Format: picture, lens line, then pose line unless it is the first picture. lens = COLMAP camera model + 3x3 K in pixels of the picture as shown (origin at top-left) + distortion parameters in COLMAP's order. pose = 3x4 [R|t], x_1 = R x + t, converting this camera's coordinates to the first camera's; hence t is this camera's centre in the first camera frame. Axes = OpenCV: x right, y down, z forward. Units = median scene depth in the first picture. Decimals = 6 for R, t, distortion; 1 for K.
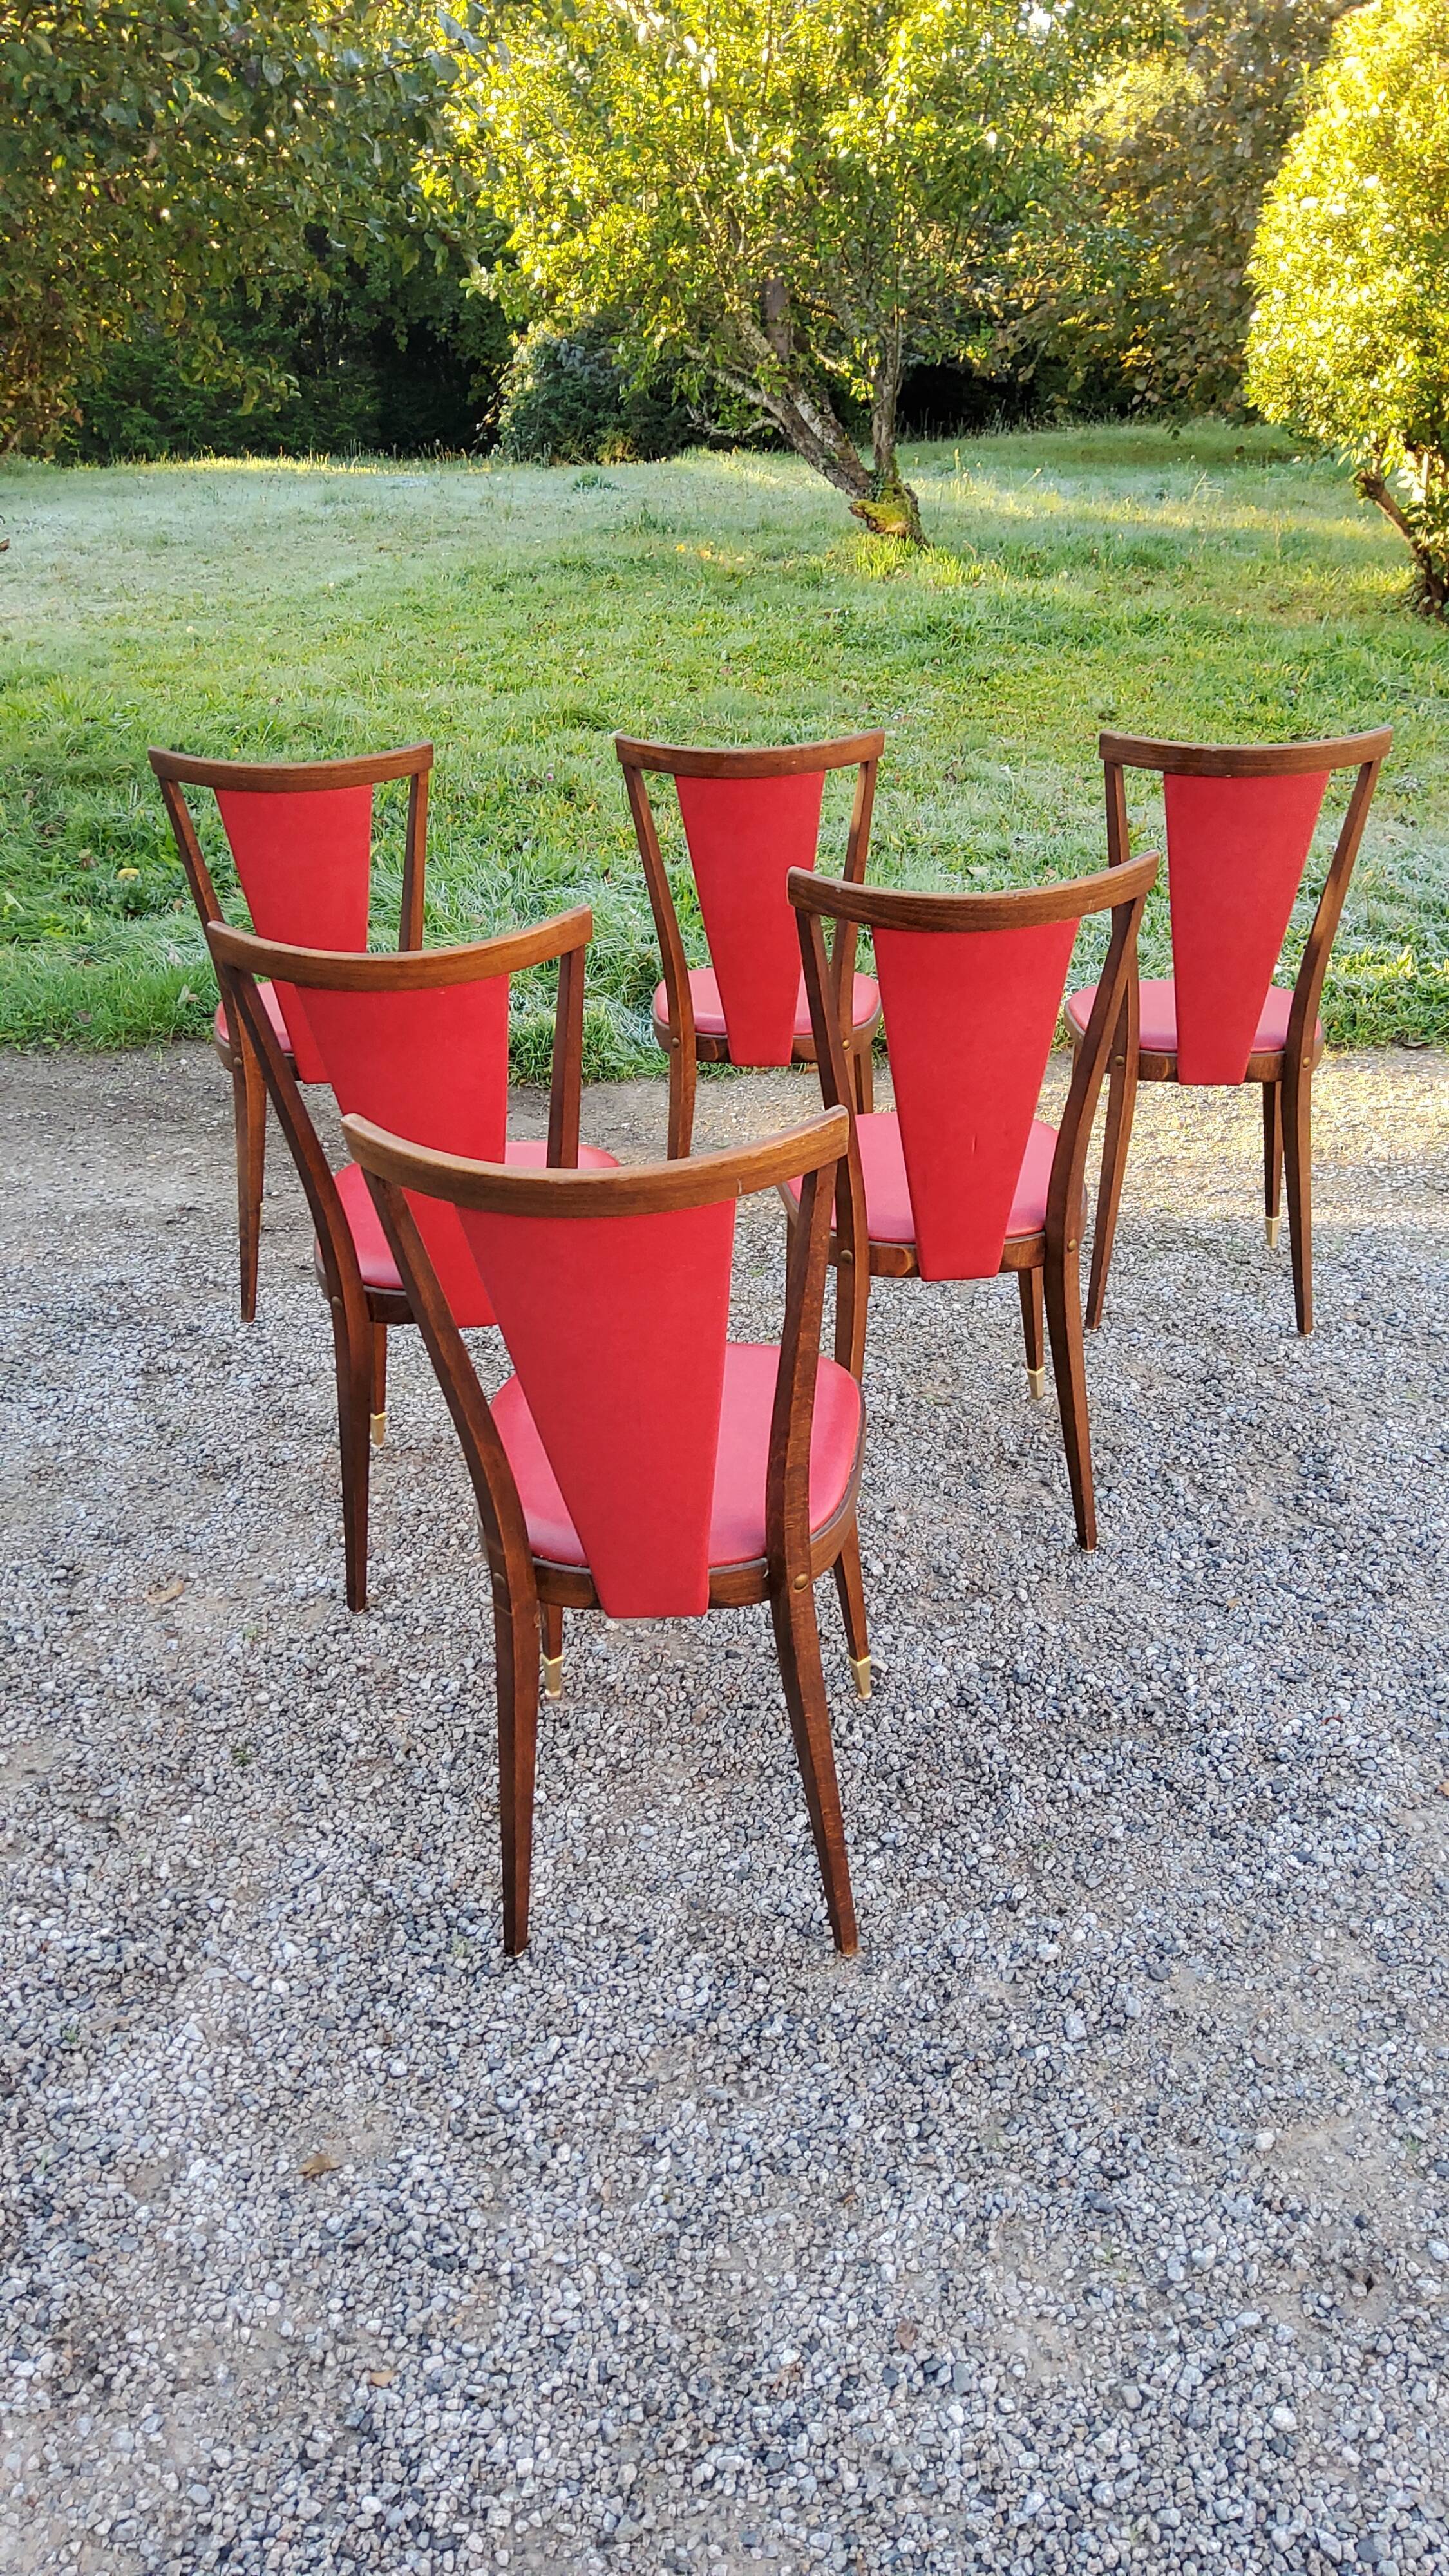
lens RADIAL K [[1944.9, 0, 715.1], [0, 1944.9, 1274.4], [0, 0, 1]] dist [0.065609, -0.110680]
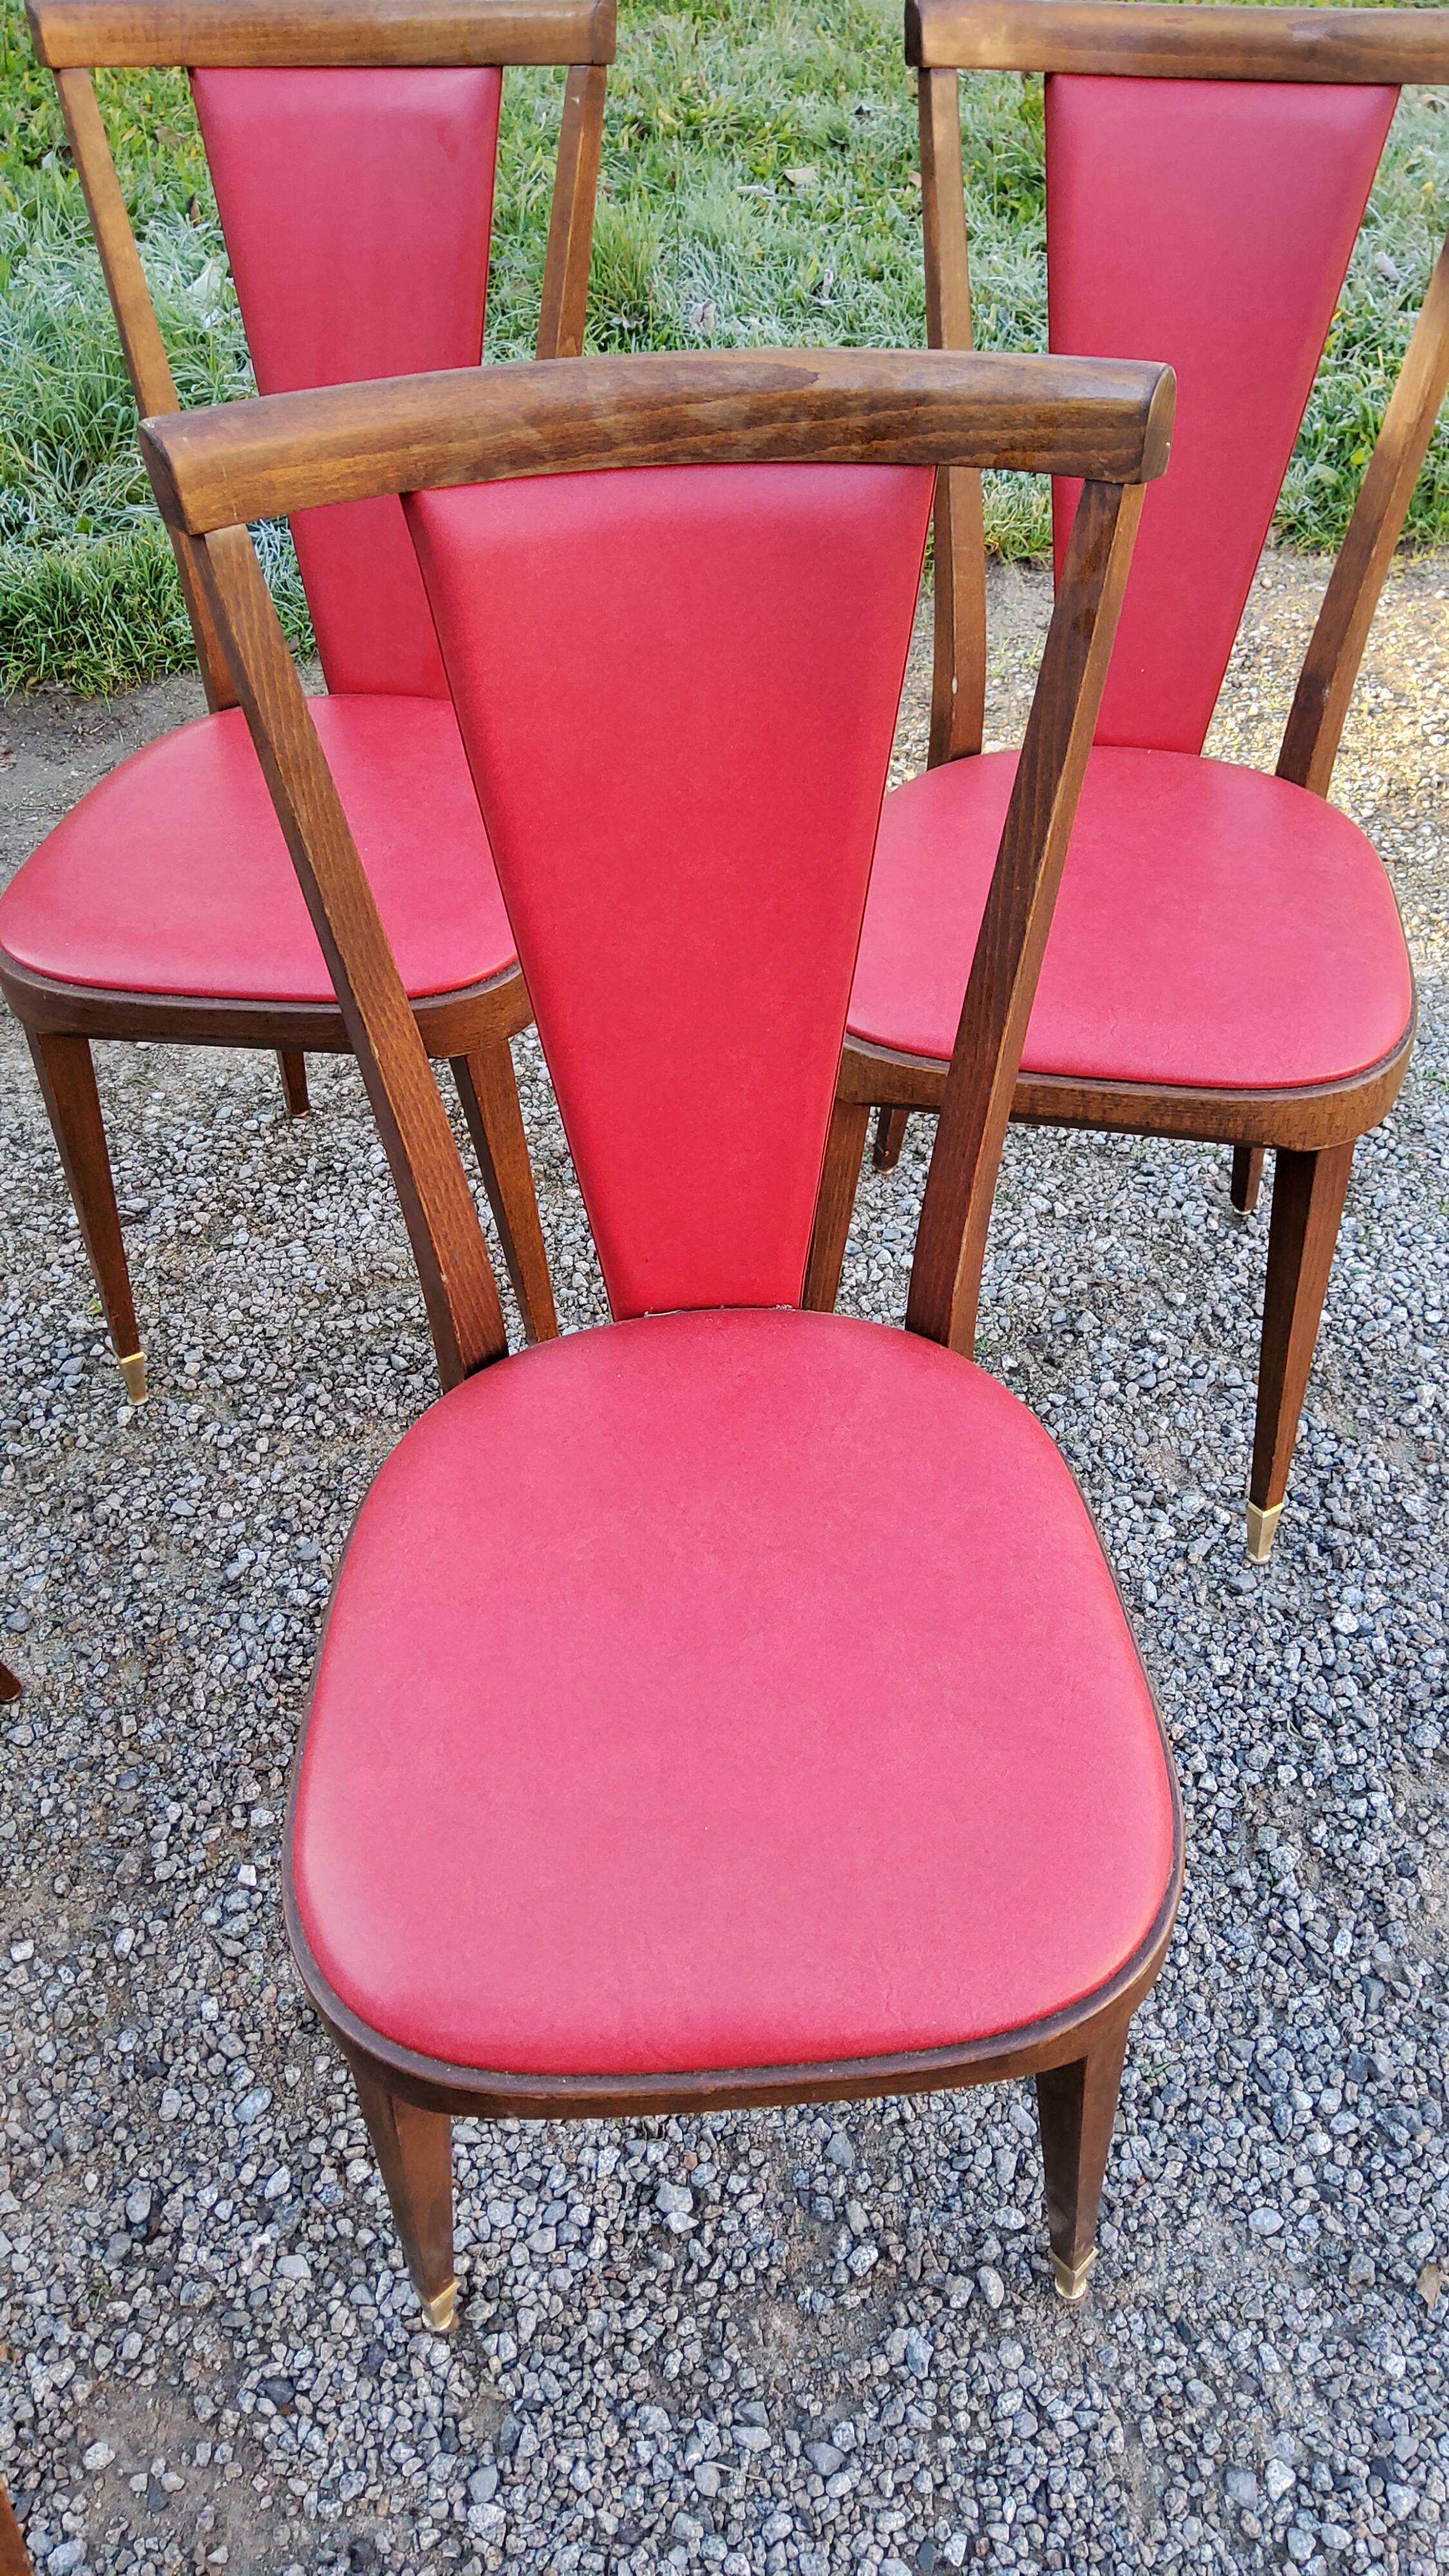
lens RADIAL K [[1944.9, 0, 715.1], [0, 1944.9, 1270.4], [0, 0, 1]] dist [0.065609, -0.110680]
pose [[0.994294, -0.076386, 0.074463, 0.066648], [0.045148, 0.933764, 0.355030, -0.202432], [-0.096650, -0.349642, 0.931885, 0.577244]]
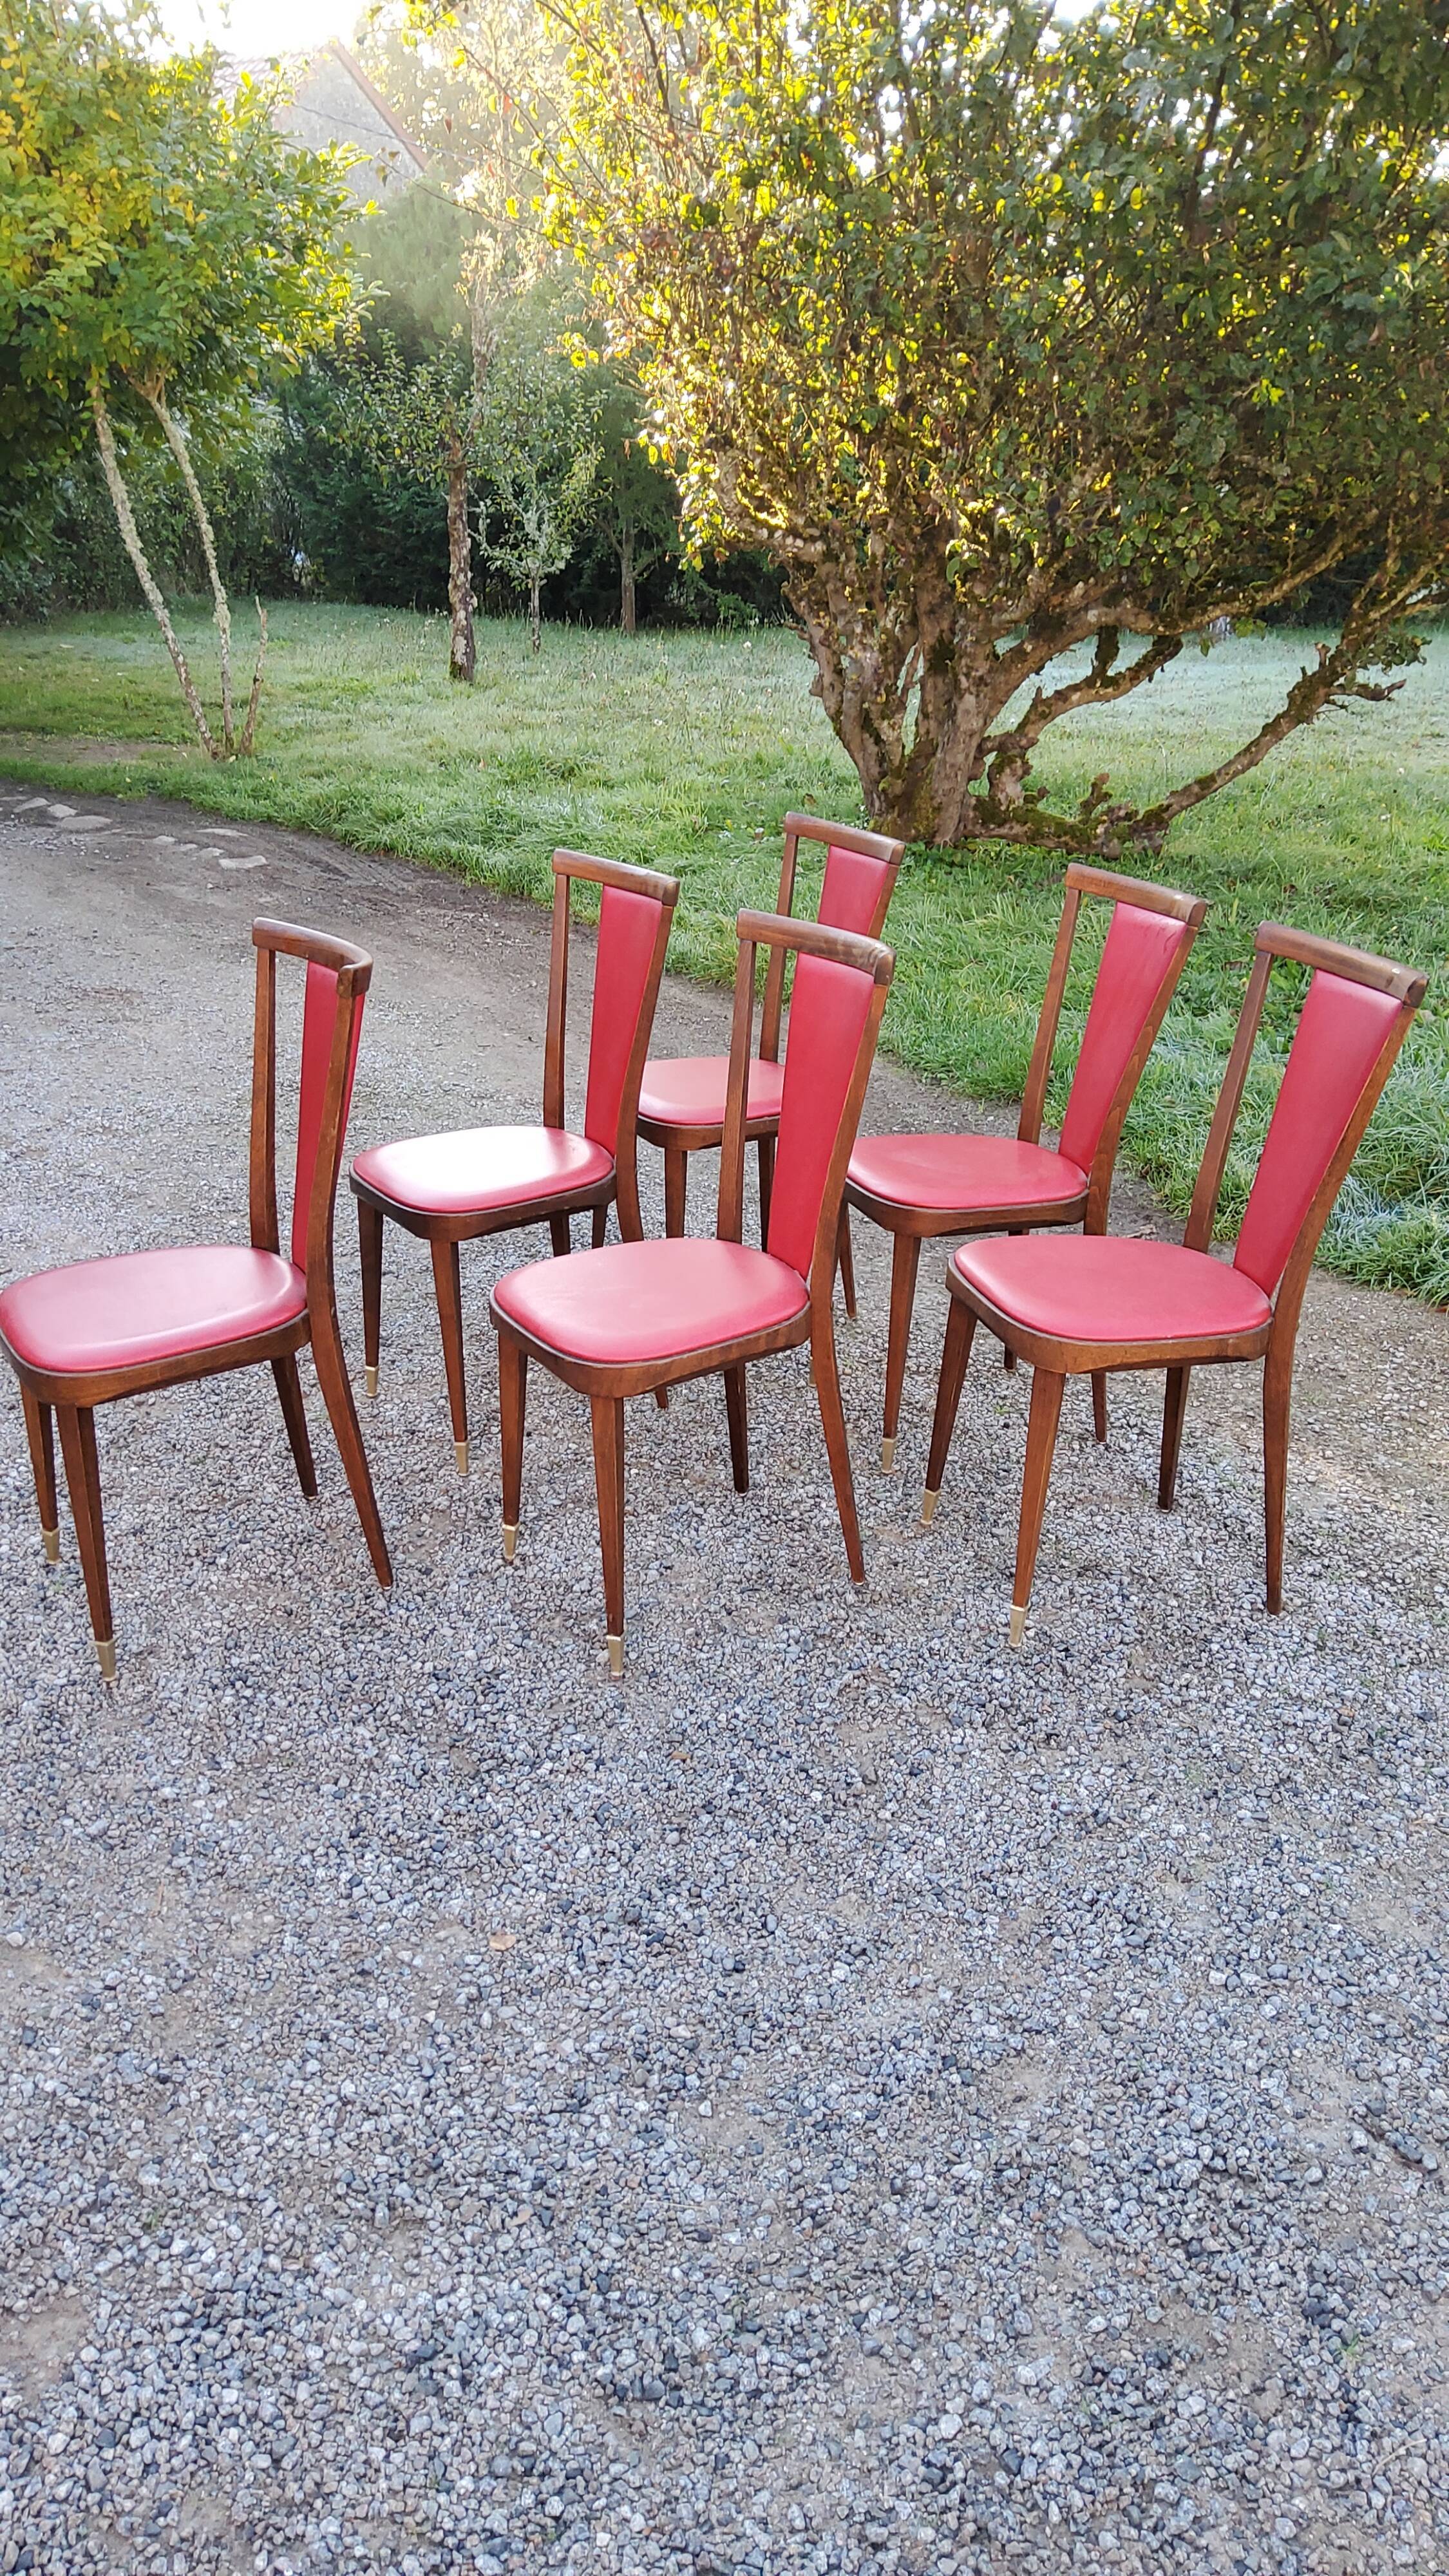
lens RADIAL K [[1944.9, 0, 728.9], [0, 1944.9, 1276.4], [0, 0, 1]] dist [0.065609, -0.110680]
pose [[0.543071, 0.327044, -0.773379, 0.846861], [-0.371827, 0.919473, 0.127725, -0.171358], [0.752874, 0.218199, 0.620943, 0.296458]]
